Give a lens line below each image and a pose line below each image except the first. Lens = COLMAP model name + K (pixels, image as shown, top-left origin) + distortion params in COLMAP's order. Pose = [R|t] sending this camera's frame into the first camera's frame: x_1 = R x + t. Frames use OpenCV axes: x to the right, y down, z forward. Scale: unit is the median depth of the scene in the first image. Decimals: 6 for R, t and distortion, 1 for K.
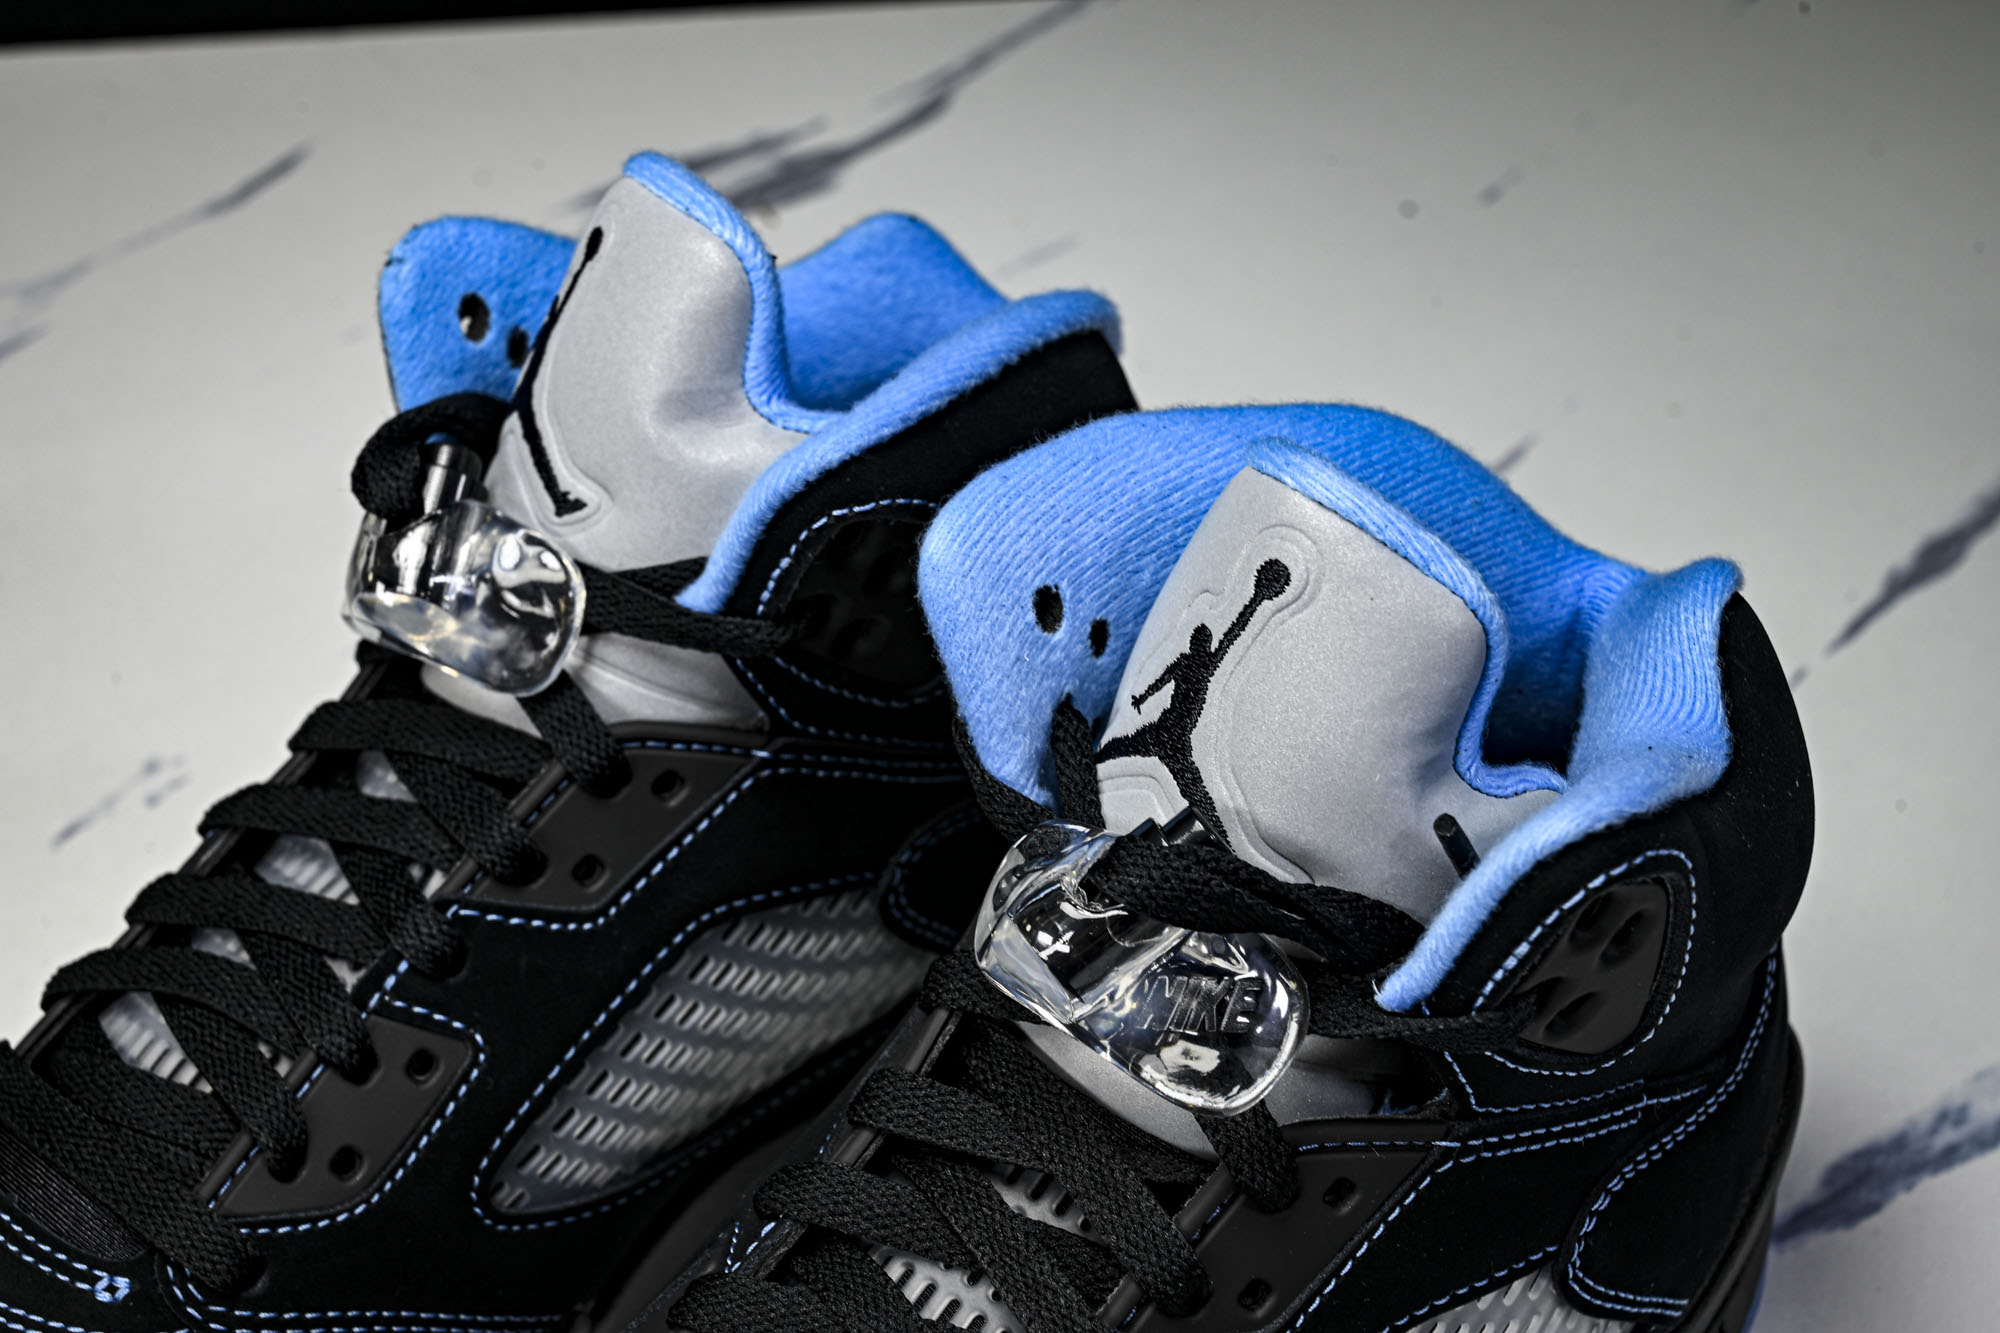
lens RADIAL K [[3456.5, 0, 1017.7], [0, 3456.5, 664.7], [0, 0, 1]] dist [-0.015819, 0.000000]
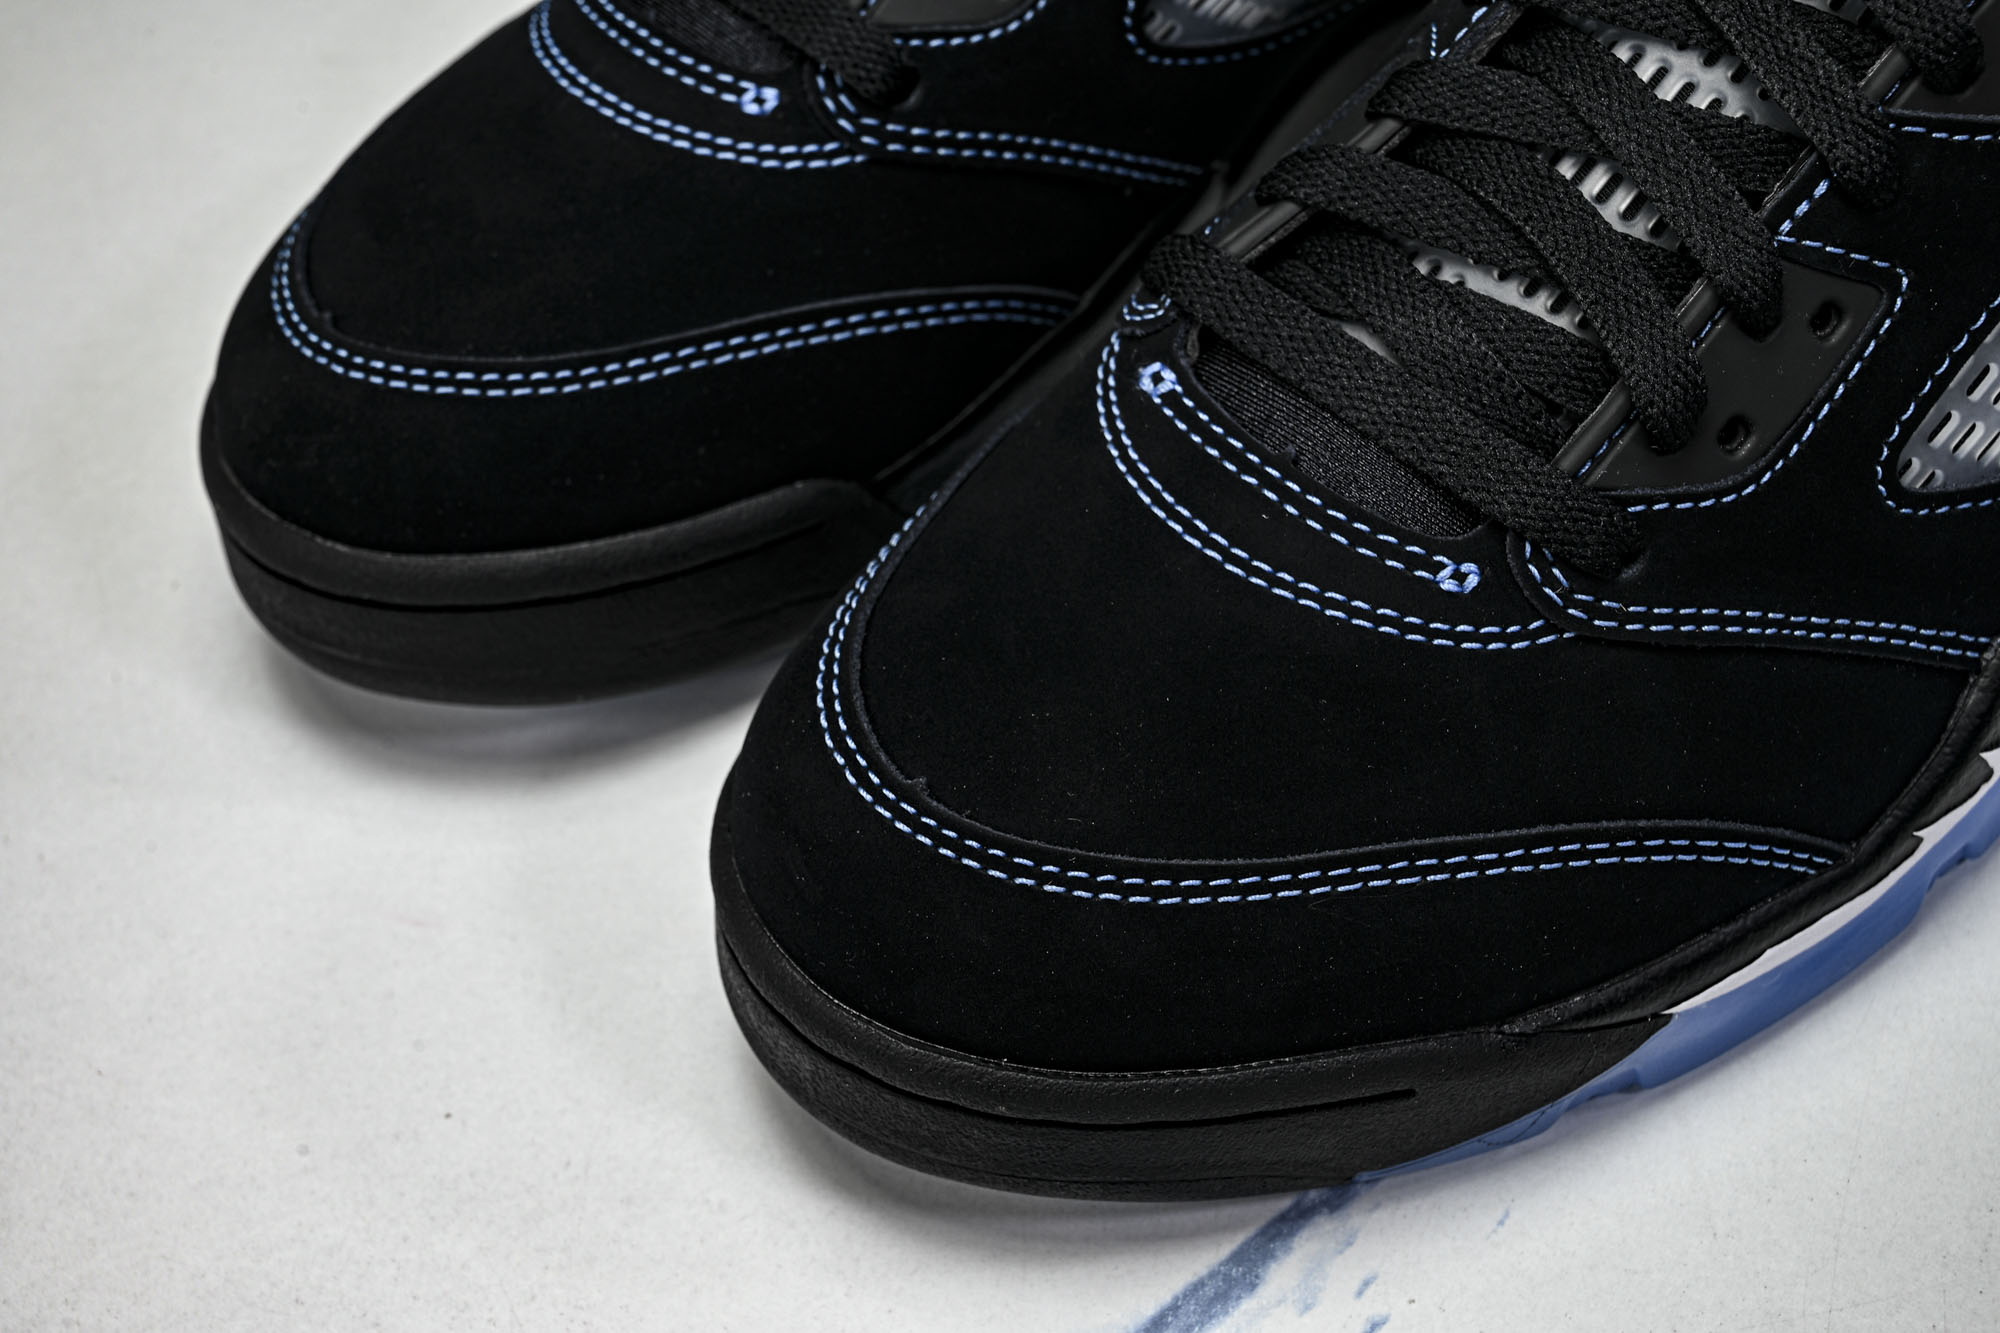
lens RADIAL K [[3249.5, 0, 976.2], [0, 3249.5, 752.1], [0, 0, 1]] dist [-0.021402, 0.000000]
pose [[0.995828, 0.032197, -0.085376, -0.119870], [-0.012324, 0.974563, 0.223773, 0.154998], [0.090409, -0.221787, 0.970895, 0.089813]]
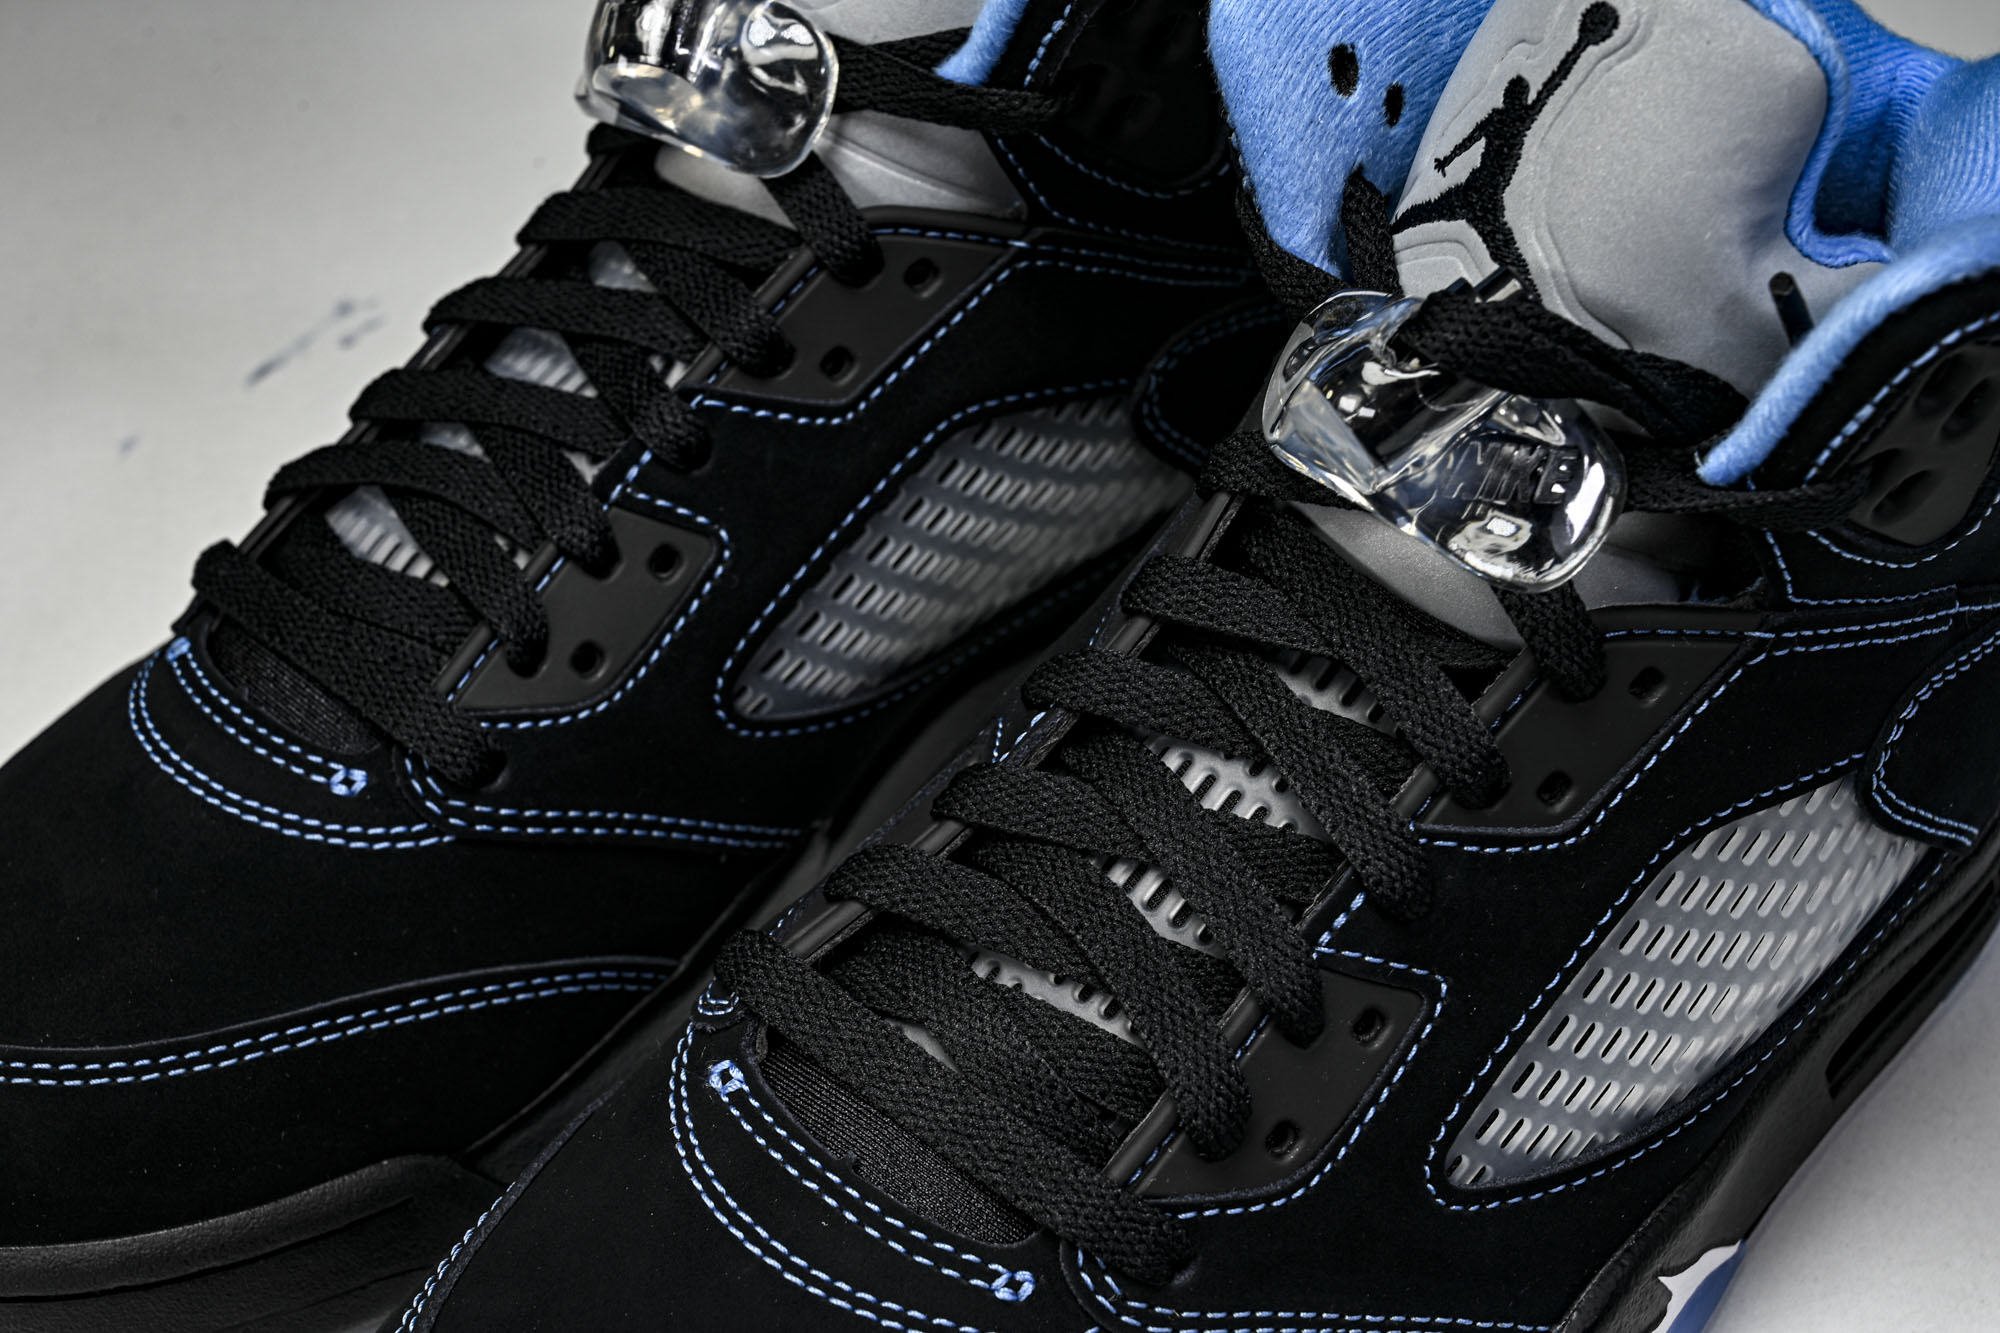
lens RADIAL K [[3456.5, 0, 988.0], [0, 3456.5, 707.7], [0, 0, 1]] dist [-0.015819, 0.000000]
pose [[0.999379, 0.016652, -0.031042, -0.053508], [-0.013713, 0.995610, 0.092592, 0.068083], [0.032448, -0.092109, 0.995220, 0.043683]]
